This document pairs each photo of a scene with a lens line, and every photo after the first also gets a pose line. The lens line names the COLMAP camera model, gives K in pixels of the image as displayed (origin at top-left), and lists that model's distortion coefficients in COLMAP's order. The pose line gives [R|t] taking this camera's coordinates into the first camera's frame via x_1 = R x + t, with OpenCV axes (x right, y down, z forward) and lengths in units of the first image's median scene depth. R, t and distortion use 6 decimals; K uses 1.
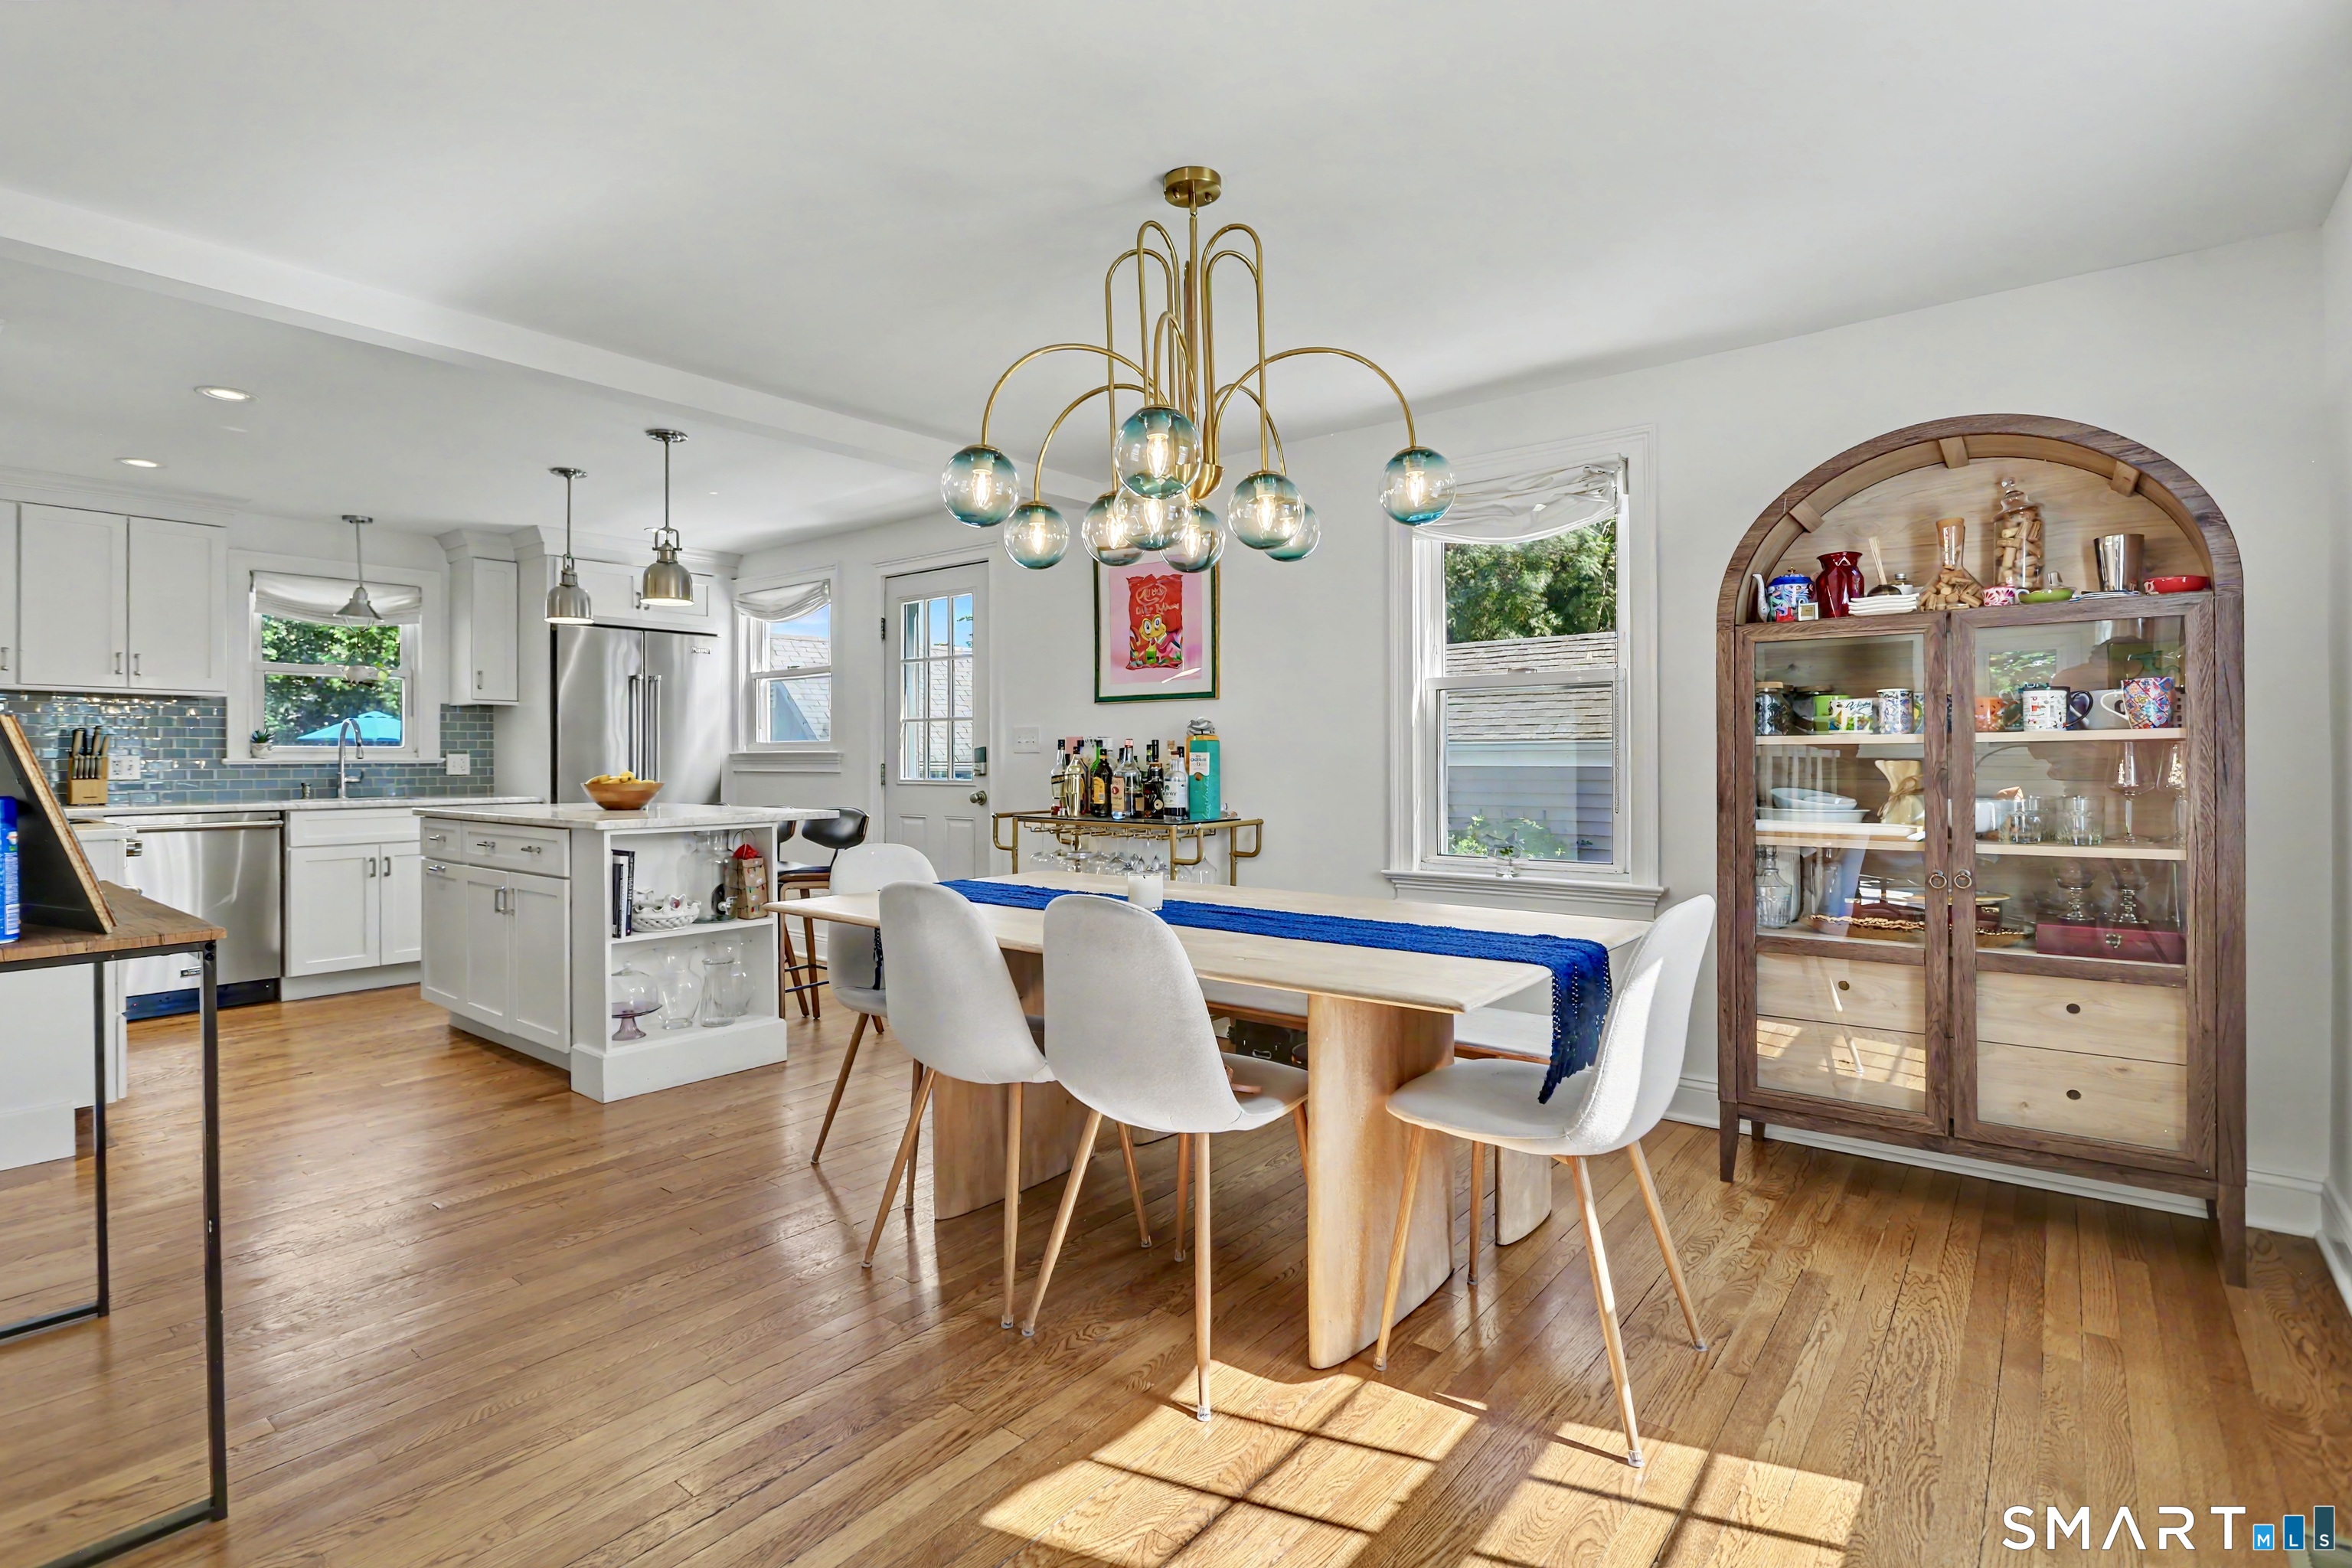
lens RADIAL K [[1126.9, 0, 1159.7], [0, 1126.9, 762.9], [0, 0, 1]] dist [-0.006745, -0.000404]
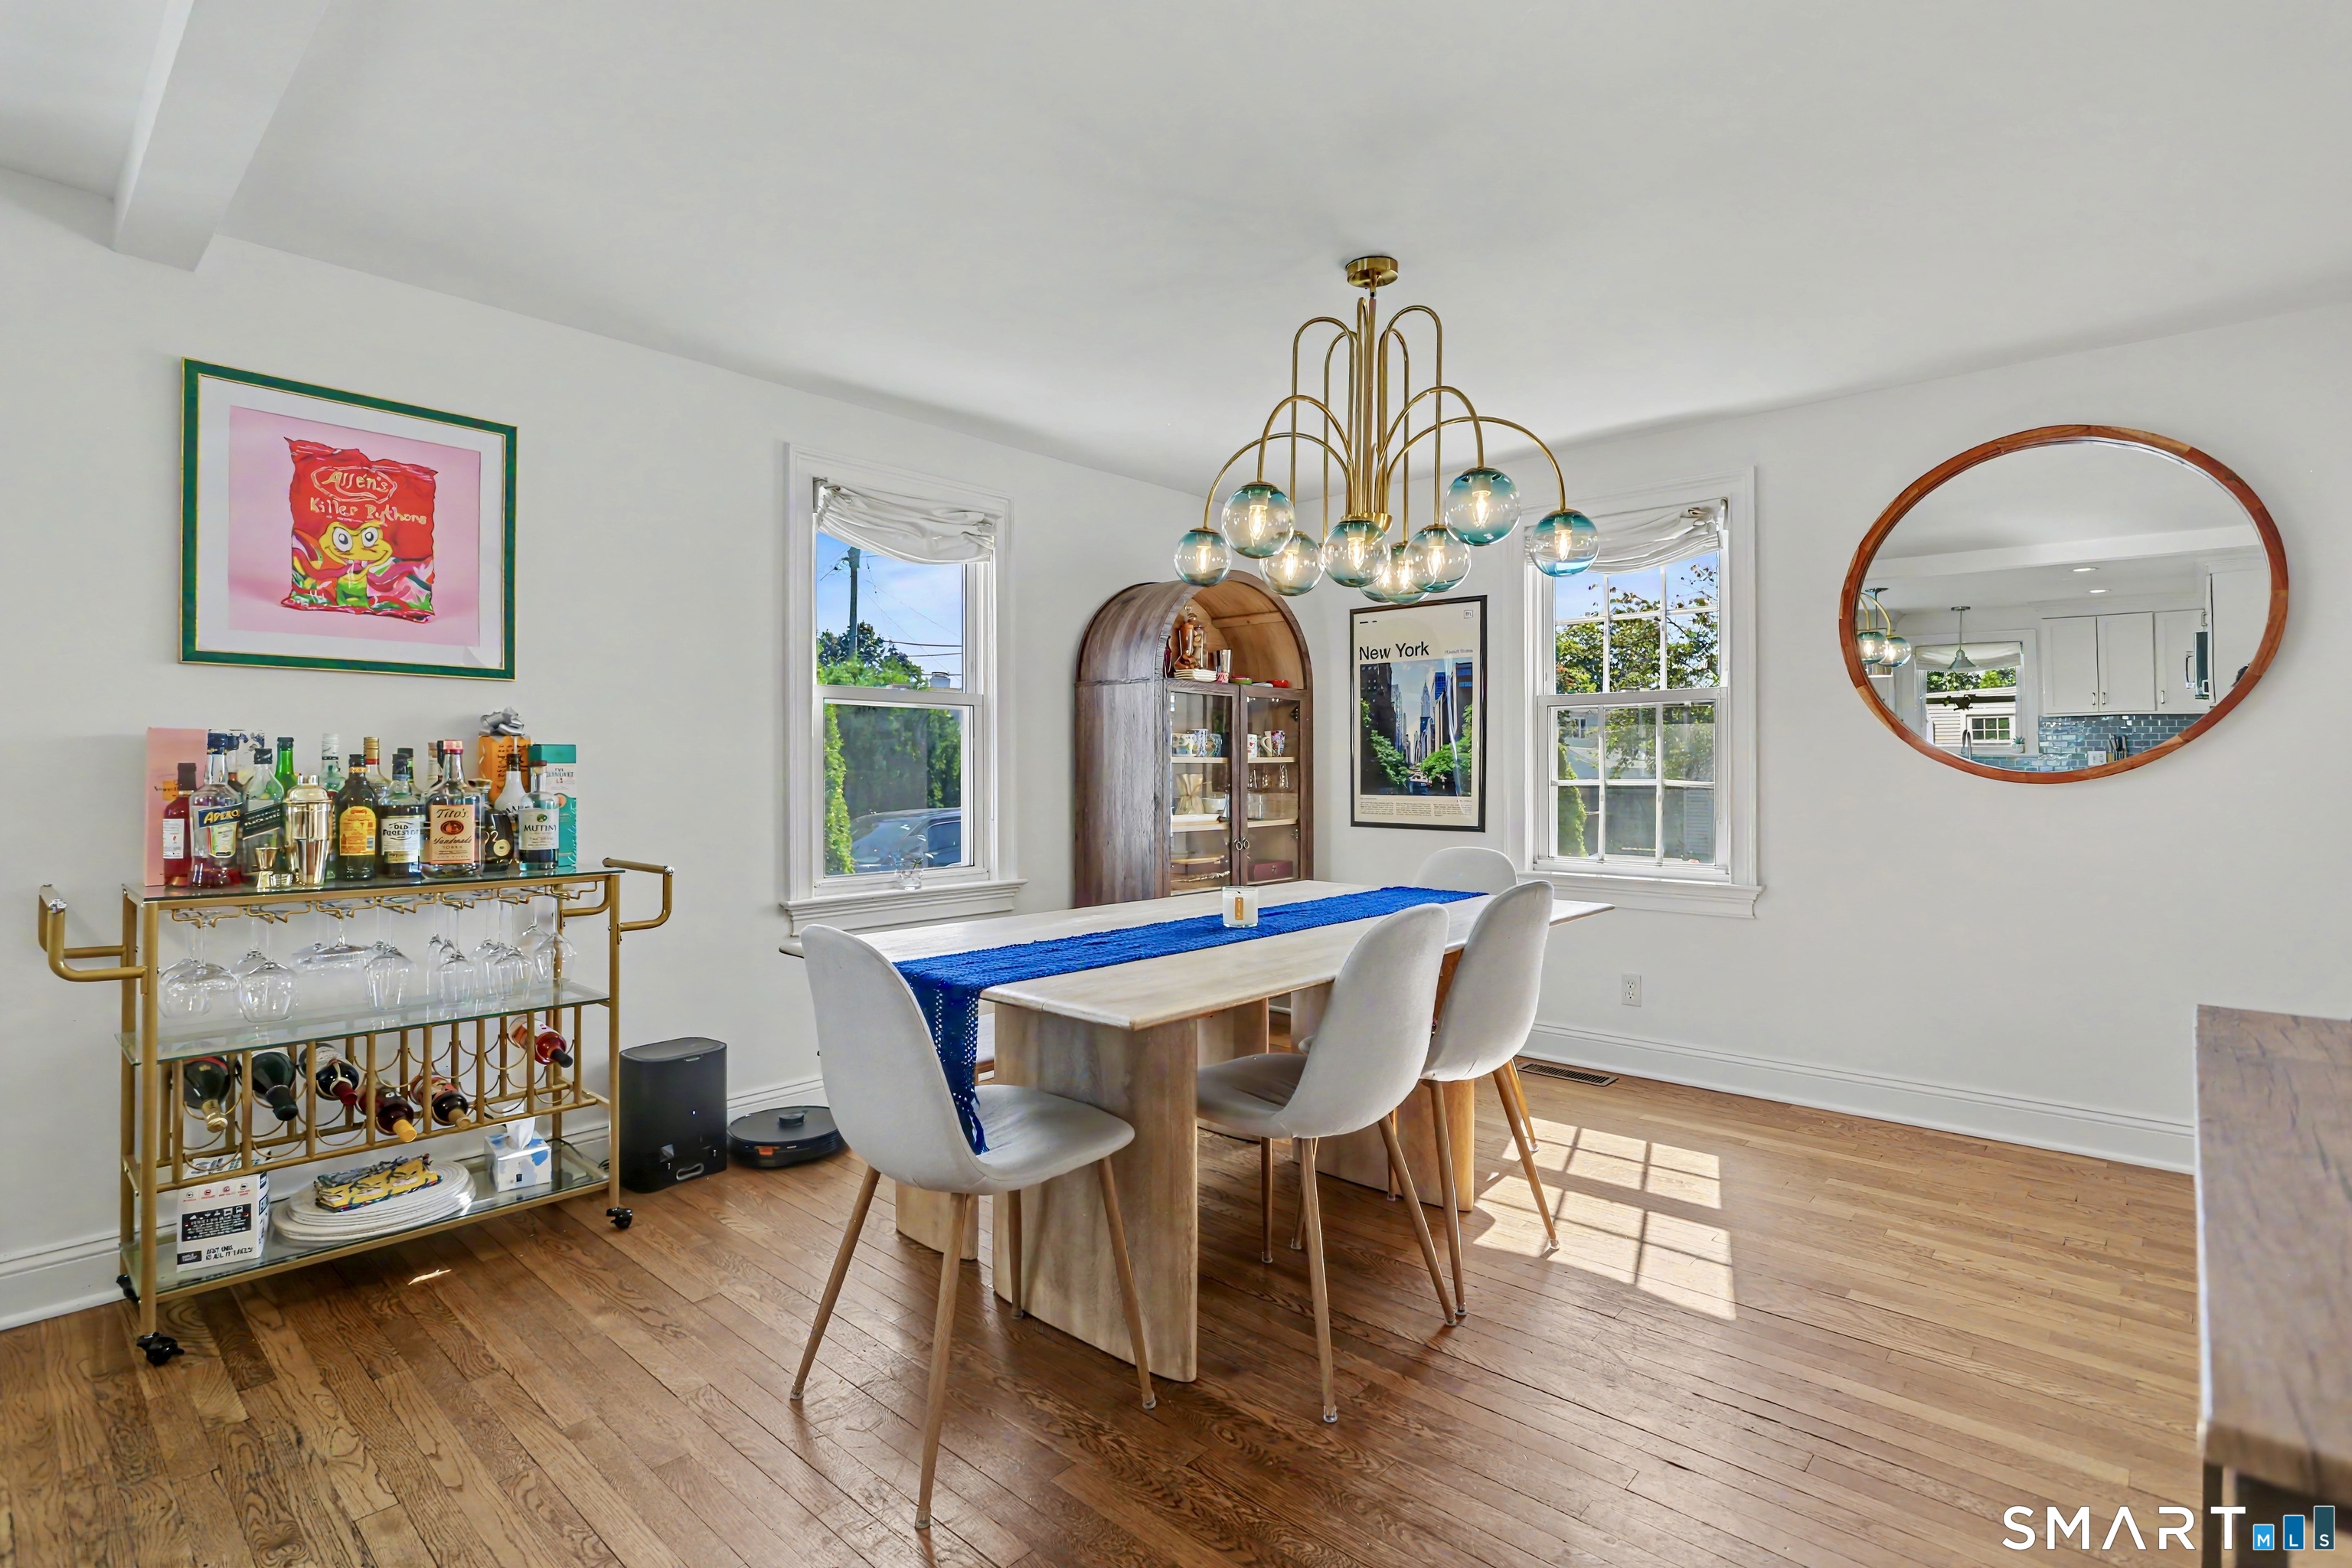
lens RADIAL K [[1126.9, 0, 1159.7], [0, 1126.9, 762.9], [0, 0, 1]] dist [-0.006745, -0.000404]
pose [[0.050549, 0.006381, 0.998701, -0.562149], [0.002626, 0.999975, -0.006522, -0.004429], [-0.998718, 0.002952, 0.050531, 0.578975]]
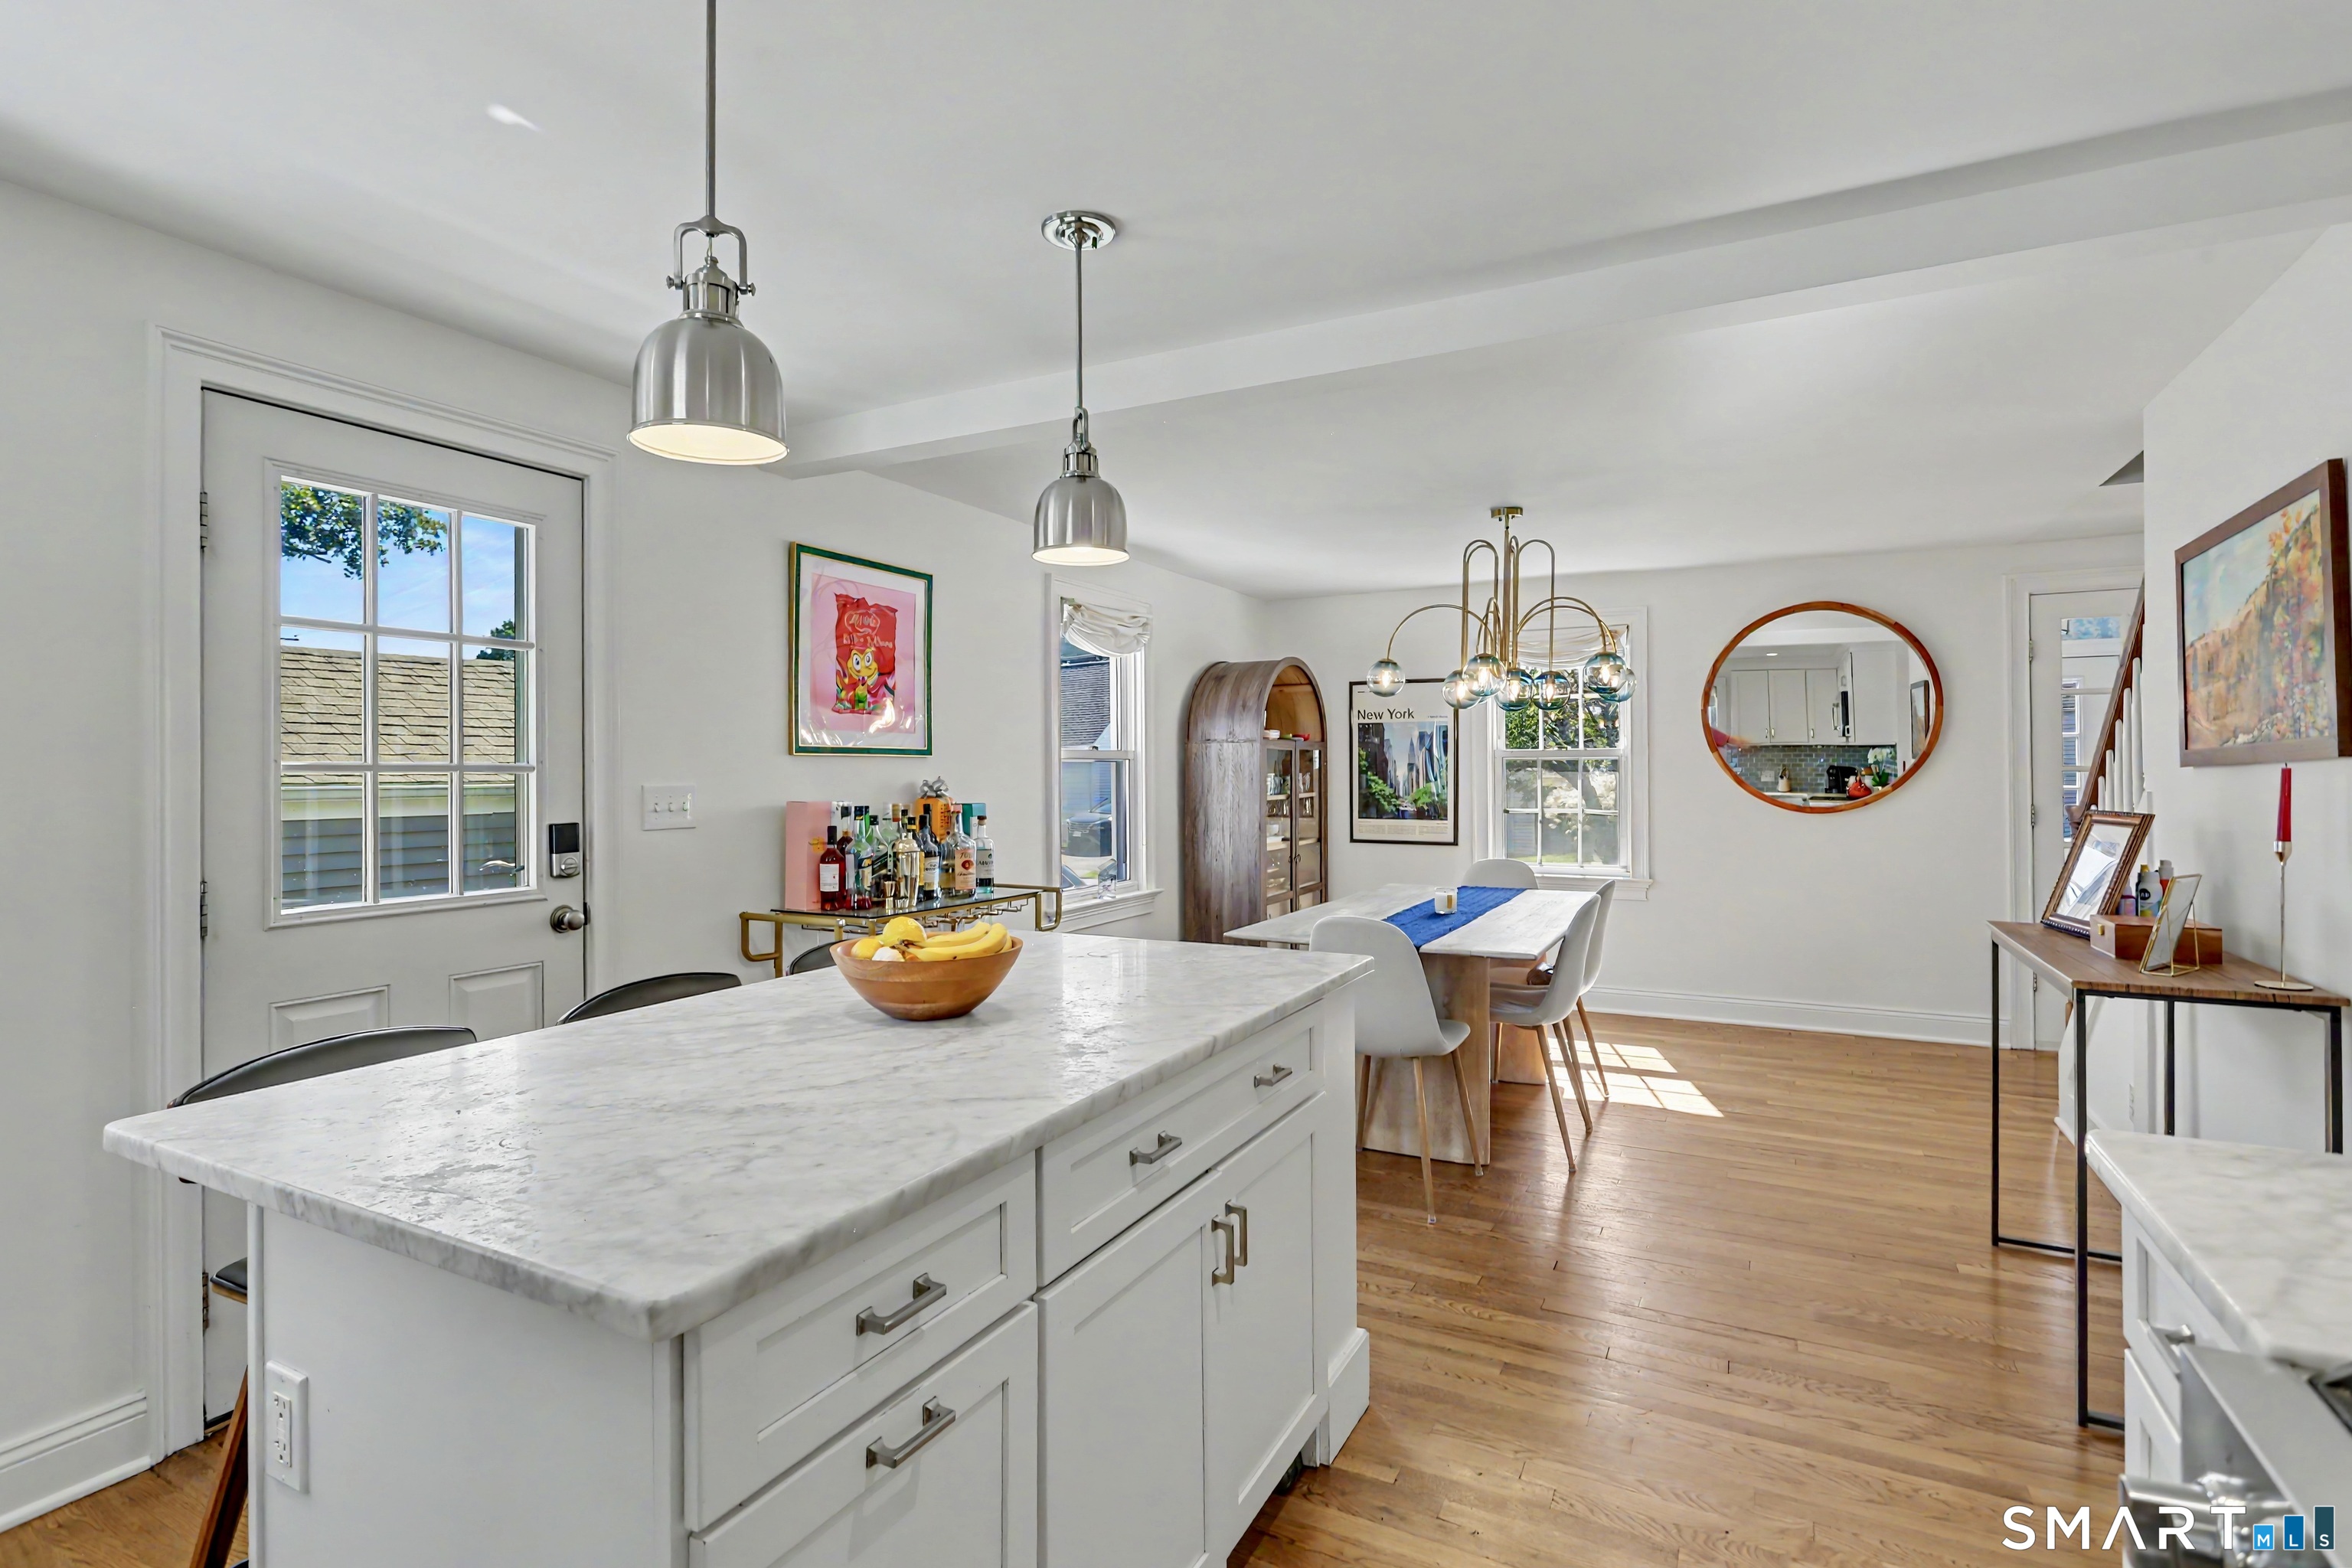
lens RADIAL K [[1159.0, 0, 1170.3], [0, 1159.0, 751.3], [0, 0, 1]] dist [0.000437, 0.000133]
pose [[-0.213001, 0.018816, 0.976871, -0.875034], [0.007896, 0.999815, -0.017536, -0.042402], [-0.977020, 0.003978, -0.213110, 0.982380]]
